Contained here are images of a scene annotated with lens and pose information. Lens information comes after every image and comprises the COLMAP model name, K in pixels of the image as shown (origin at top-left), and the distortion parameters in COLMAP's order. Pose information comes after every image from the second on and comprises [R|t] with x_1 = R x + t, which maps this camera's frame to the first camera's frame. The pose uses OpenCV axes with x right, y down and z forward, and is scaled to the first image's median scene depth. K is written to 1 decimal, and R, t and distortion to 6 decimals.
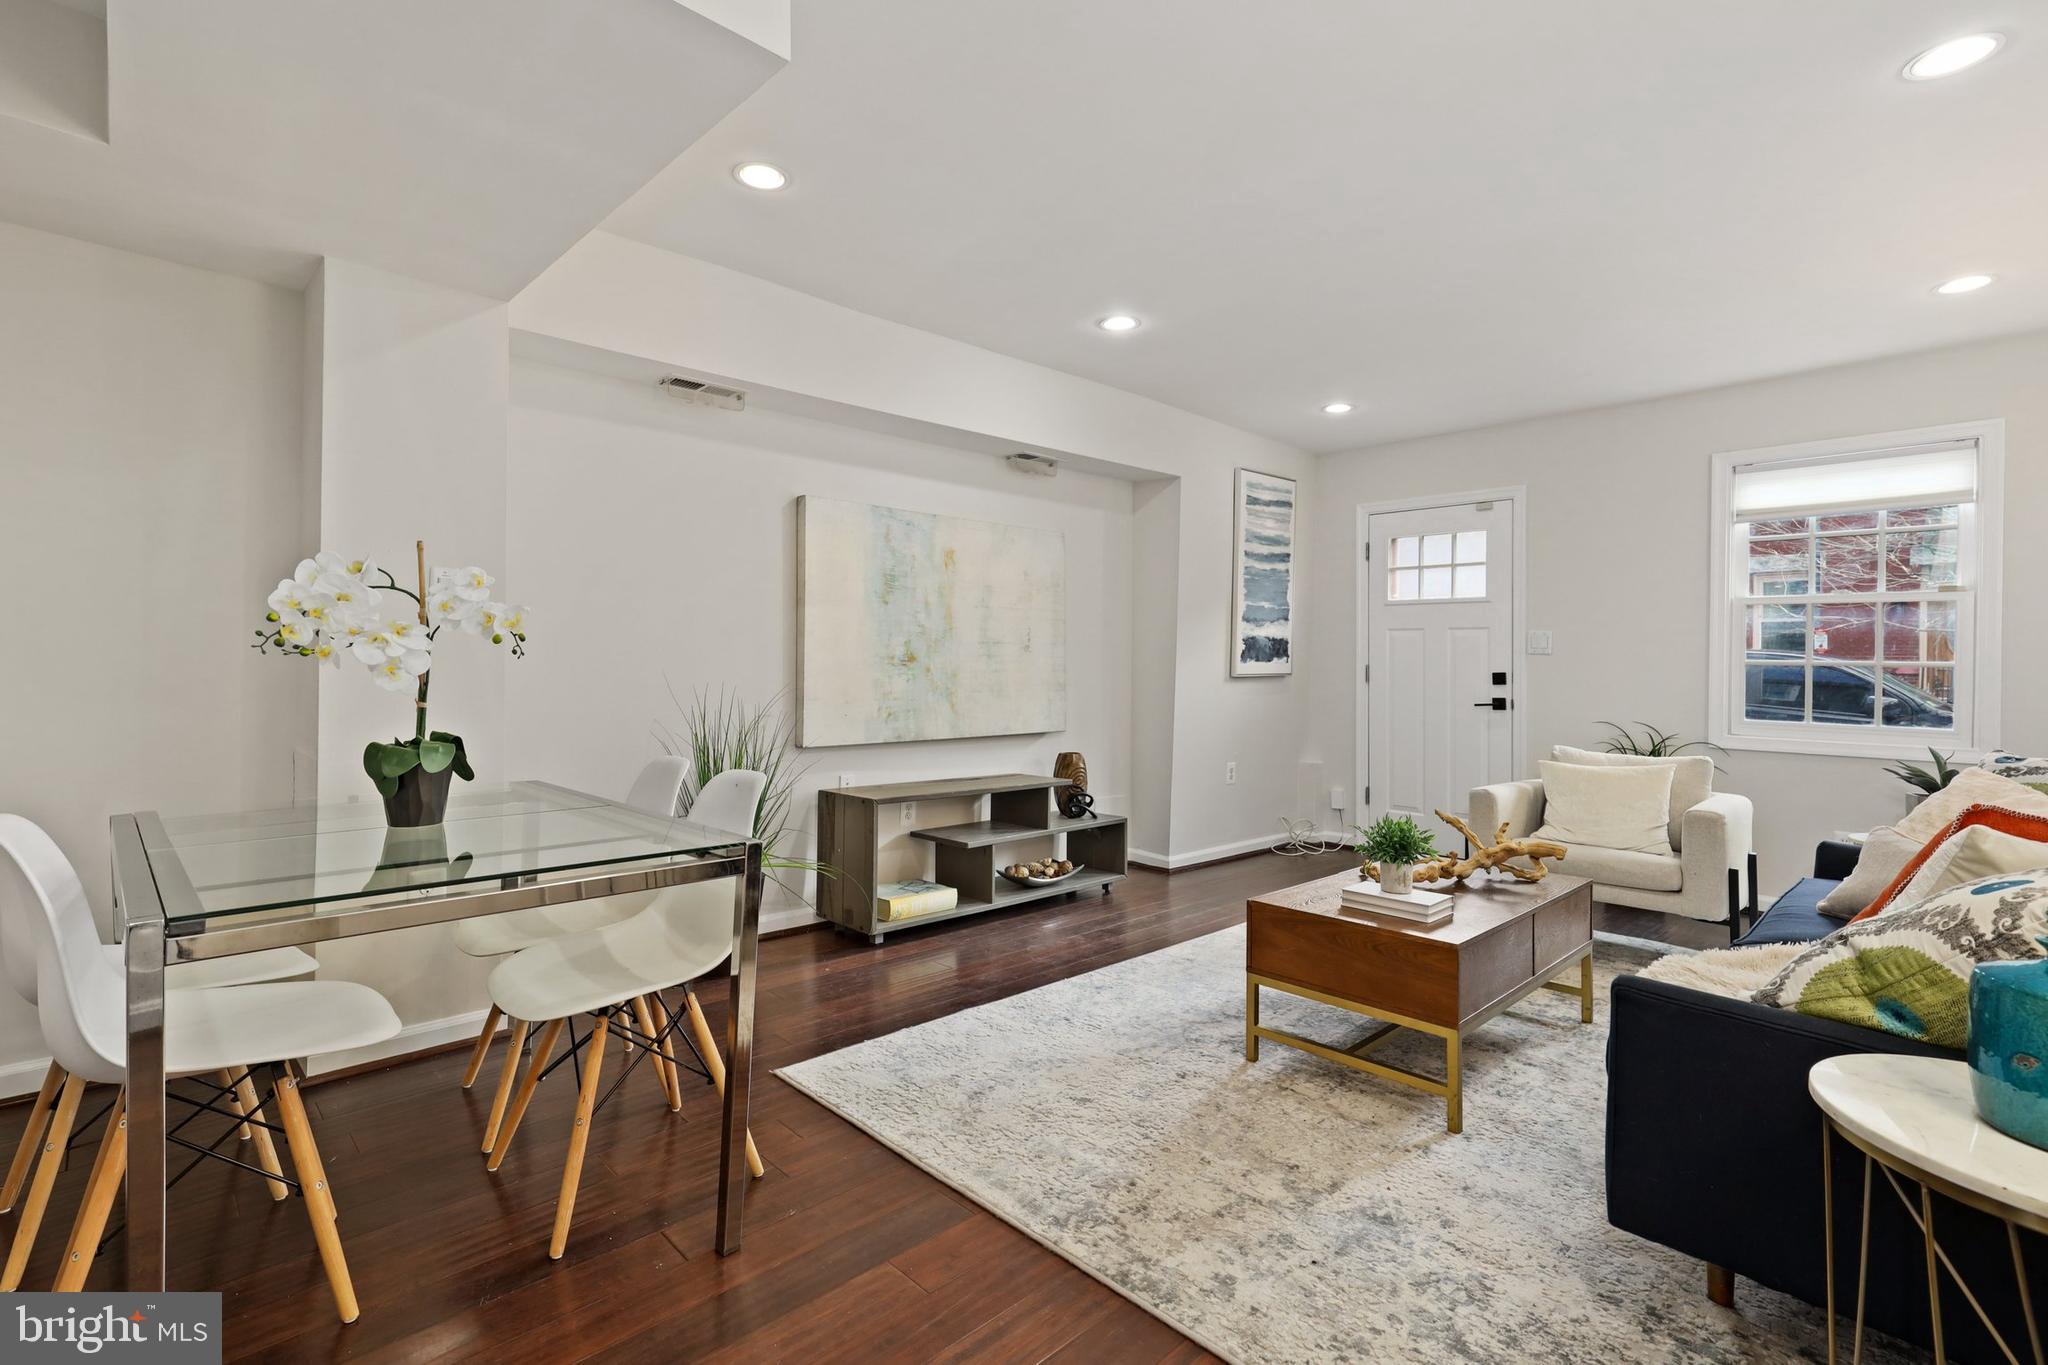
lens RADIAL K [[920.3, 0, 976.0], [0, 920.3, 655.3], [0, 0, 1]] dist [0.019118, 0.000171]
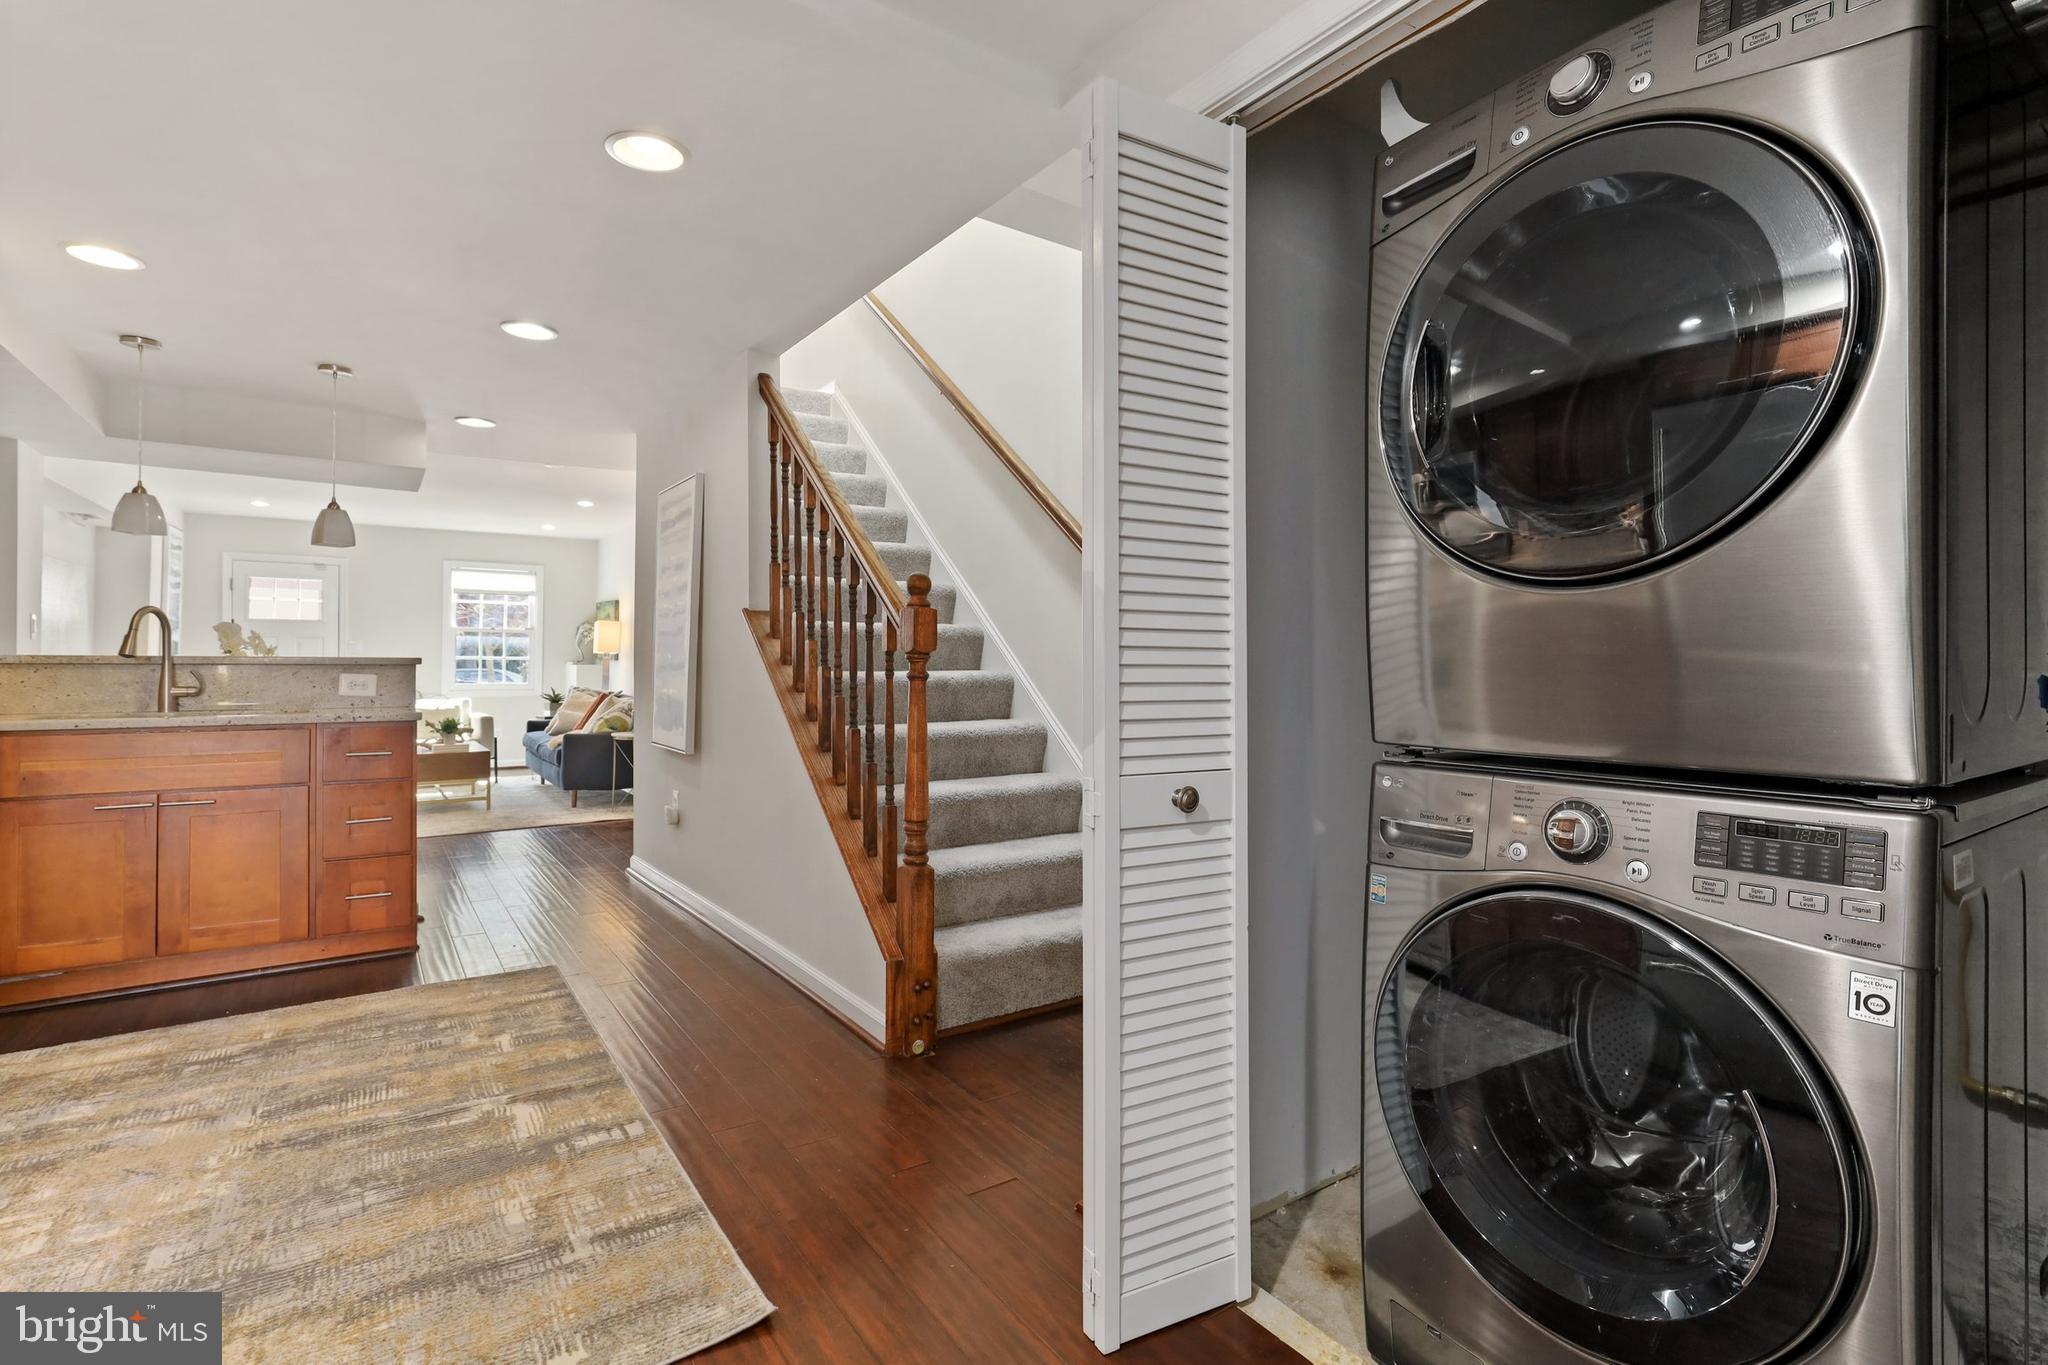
lens RADIAL K [[949.9, 0, 1018.2], [0, 949.9, 664.0], [0, 0, 1]] dist [-0.017282, 0.006636]
pose [[0.133098, -0.013787, 0.991007, -1.515644], [-0.011168, 0.999819, 0.015410, -0.034555], [-0.991040, -0.013118, 0.132920, -0.767028]]
